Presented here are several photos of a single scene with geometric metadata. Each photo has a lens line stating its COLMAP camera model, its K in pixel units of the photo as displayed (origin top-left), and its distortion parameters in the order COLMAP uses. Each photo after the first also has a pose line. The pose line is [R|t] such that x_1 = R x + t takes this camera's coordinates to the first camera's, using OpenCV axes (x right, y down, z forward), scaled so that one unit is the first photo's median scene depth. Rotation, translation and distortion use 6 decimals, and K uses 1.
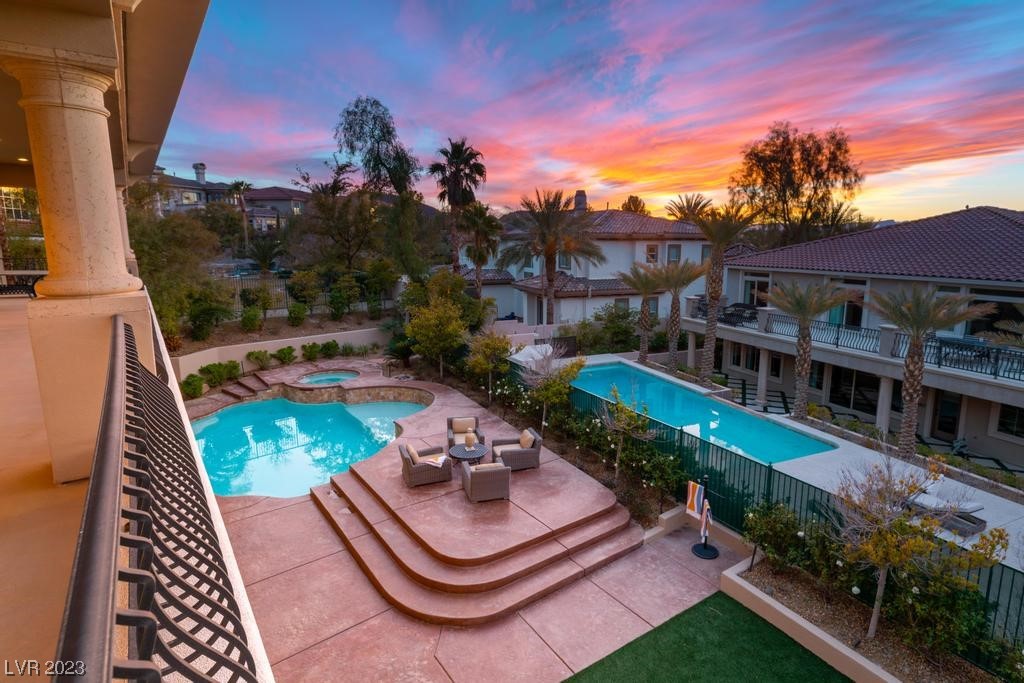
lens RADIAL K [[506.7, 0, 517.5], [0, 506.7, 330.6], [0, 0, 1]] dist [-0.000063, -0.000040]
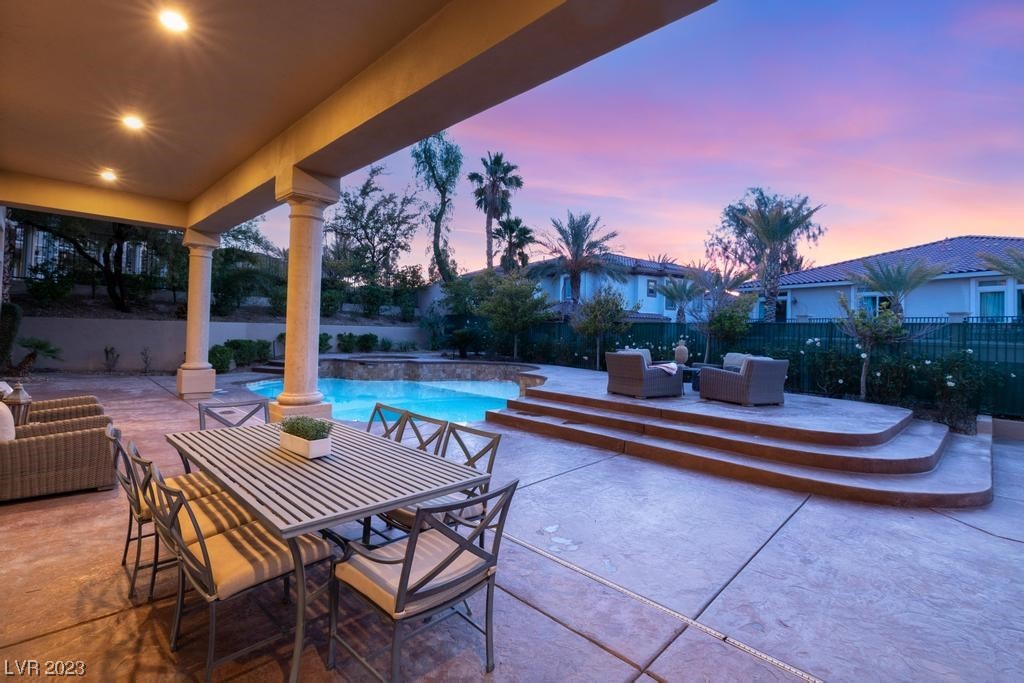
lens RADIAL K [[467.6, 0, 513.8], [0, 467.6, 322.8], [0, 0, 1]] dist [-0.000758, -0.000118]
pose [[0.988902, 0.033785, 0.144677, -0.224354], [-0.005907, 0.981973, -0.188930, 0.148532], [-0.148452, 0.185978, 0.971274, 0.154166]]
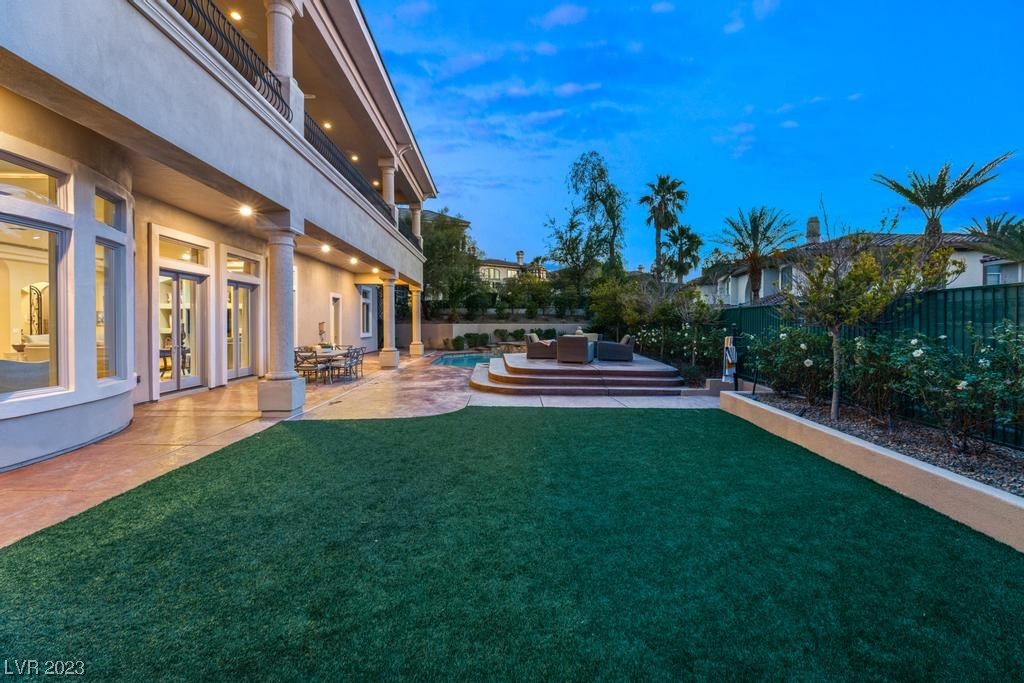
lens RADIAL K [[467.6, 0, 516.0], [0, 467.6, 341.7], [0, 0, 1]] dist [-0.000758, -0.000118]
pose [[0.833382, 0.017332, -0.552425, 0.229109], [-0.096147, 0.988815, -0.114023, 0.197149], [0.544270, 0.148139, 0.825727, -0.067263]]
